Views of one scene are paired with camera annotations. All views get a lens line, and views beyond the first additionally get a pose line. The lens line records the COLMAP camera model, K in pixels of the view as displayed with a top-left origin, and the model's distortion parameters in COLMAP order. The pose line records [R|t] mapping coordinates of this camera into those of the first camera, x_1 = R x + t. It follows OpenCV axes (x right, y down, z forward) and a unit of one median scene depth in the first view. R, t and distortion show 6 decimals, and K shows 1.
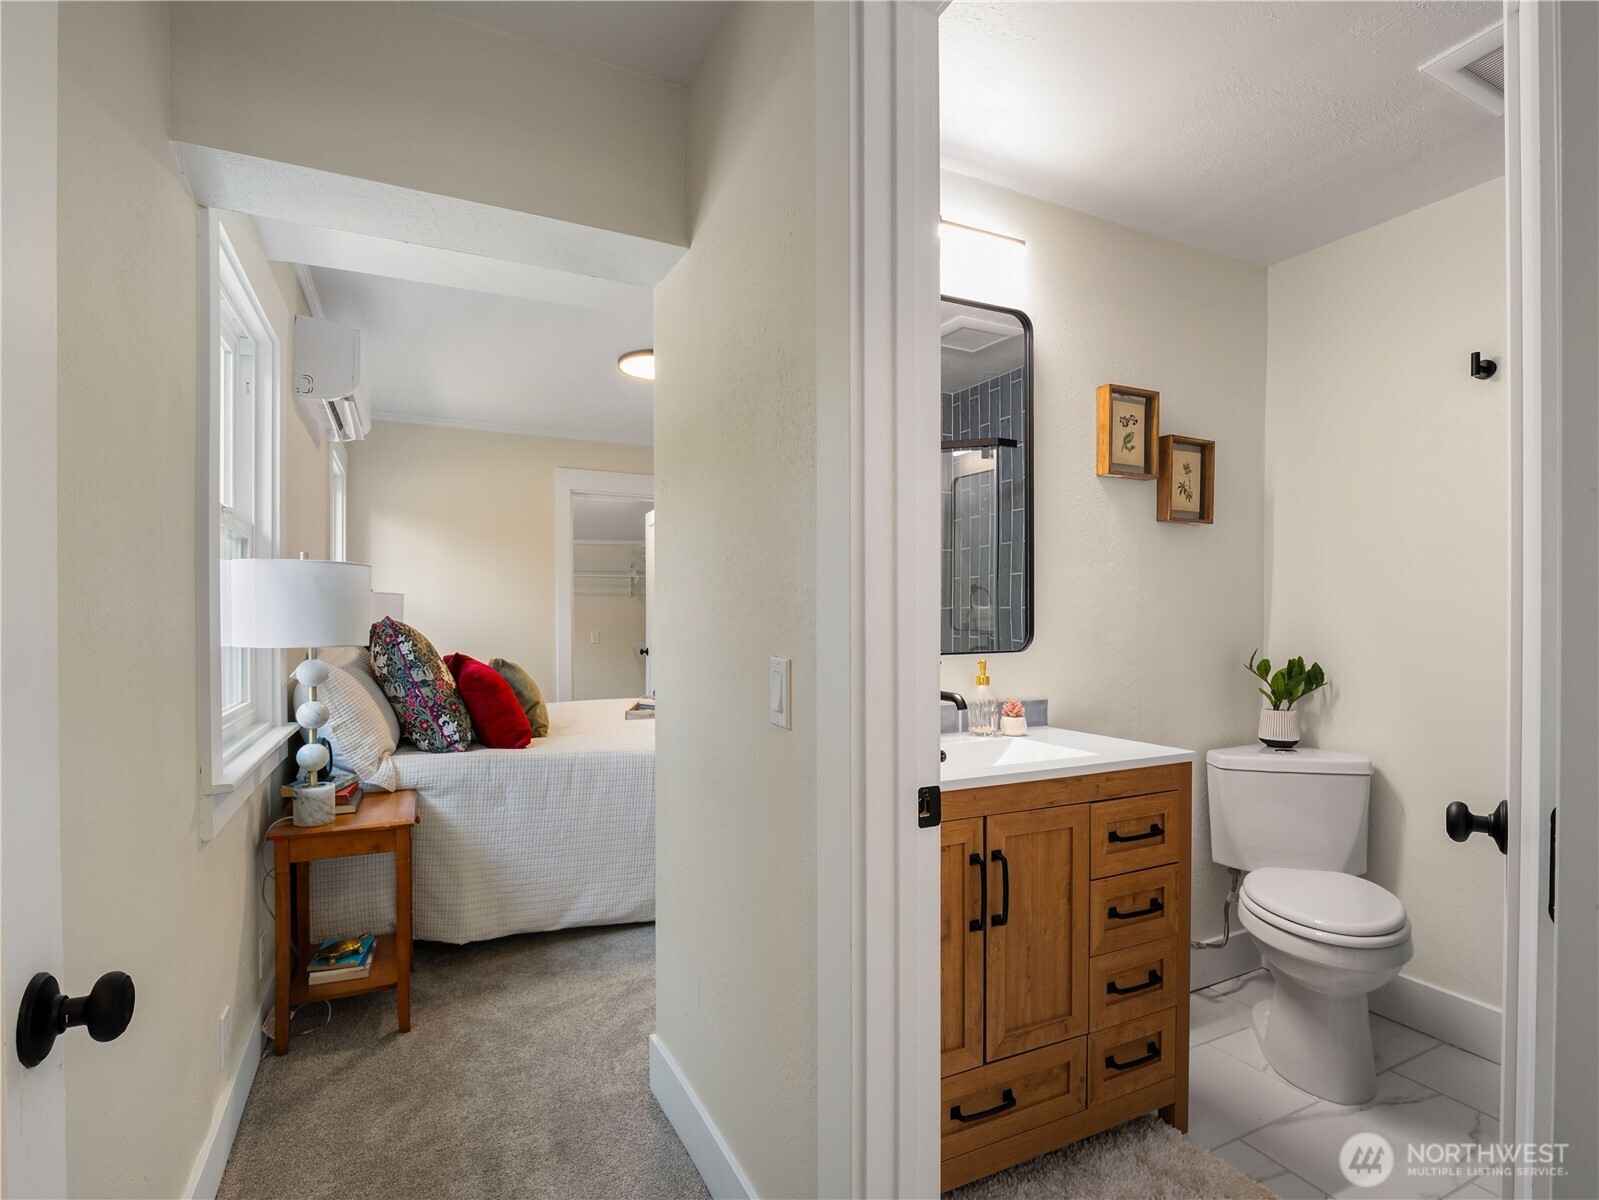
lens RADIAL K [[777.7, 0, 795.5], [0, 777.7, 617.3], [0, 0, 1]] dist [-0.012127, -0.002663]
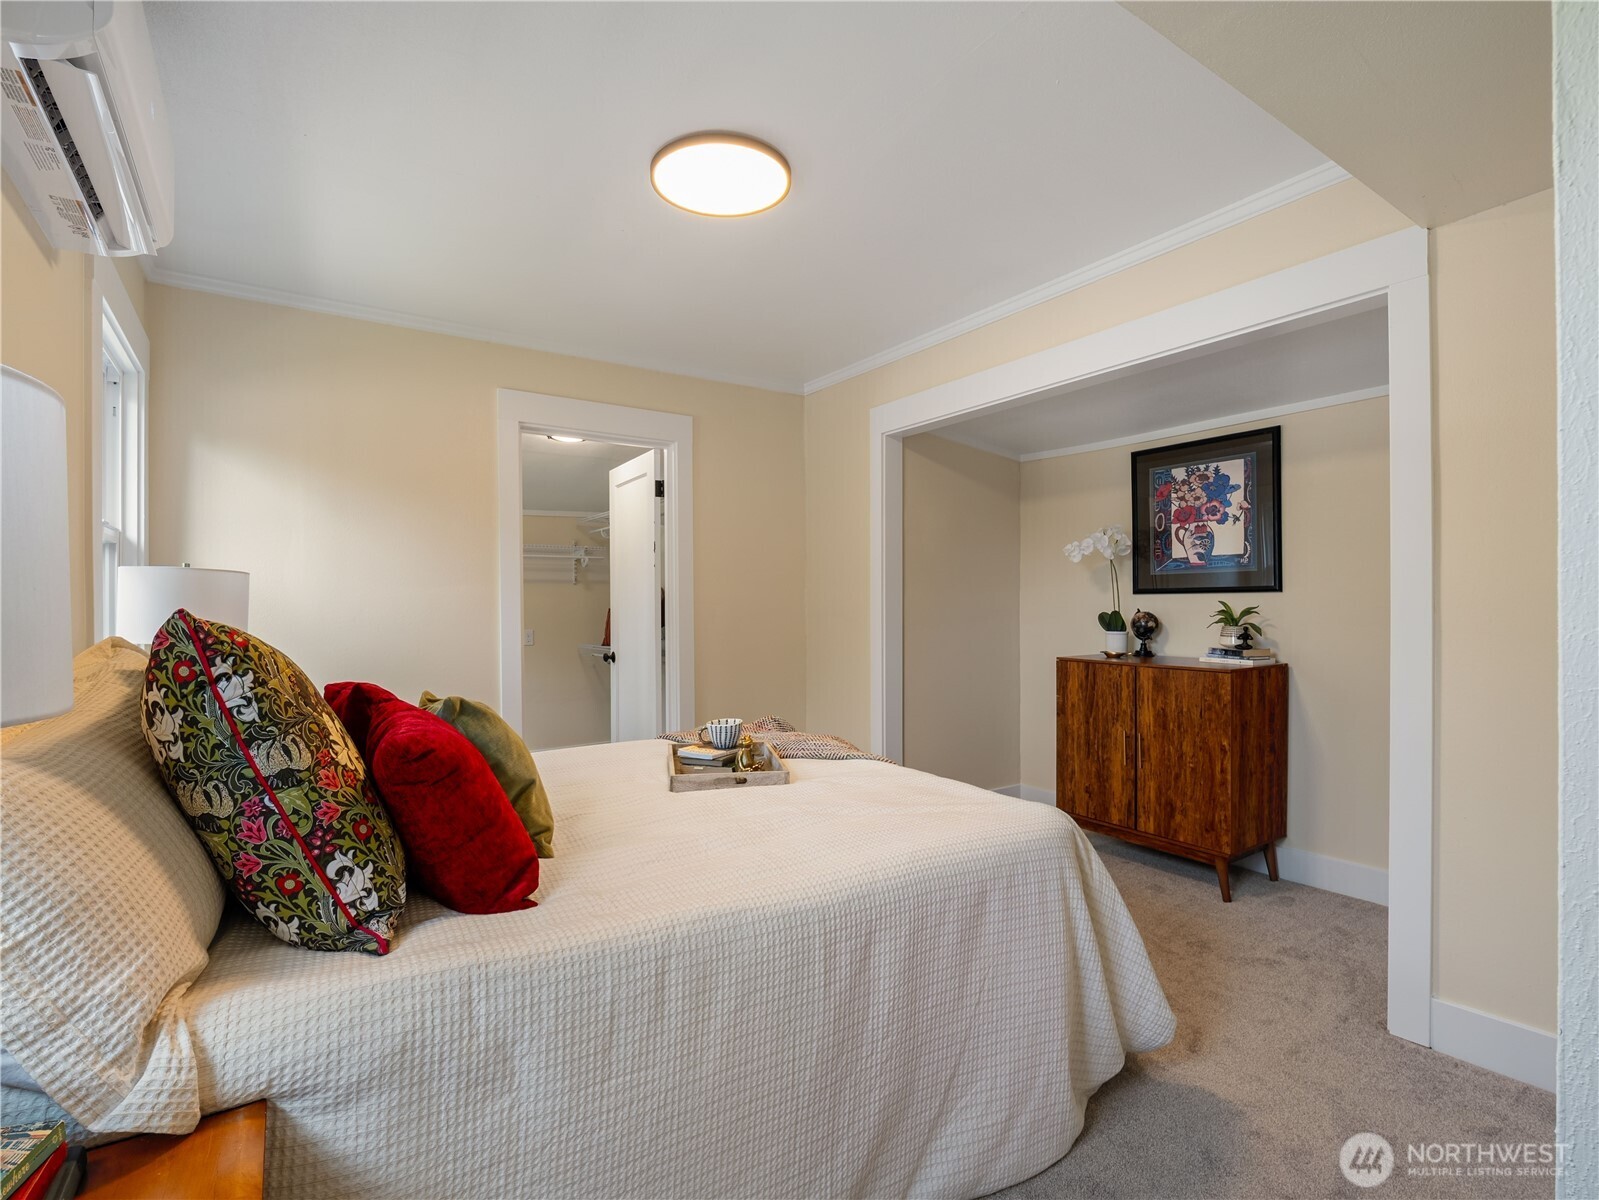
lens RADIAL K [[777.7, 0, 795.2], [0, 777.7, 610.7], [0, 0, 1]] dist [-0.012127, -0.002663]
pose [[0.990924, -0.004637, 0.134344, -0.125559], [0.004541, 0.999989, 0.001020, 0.000014], [-0.134347, -0.000401, 0.990934, 0.262977]]
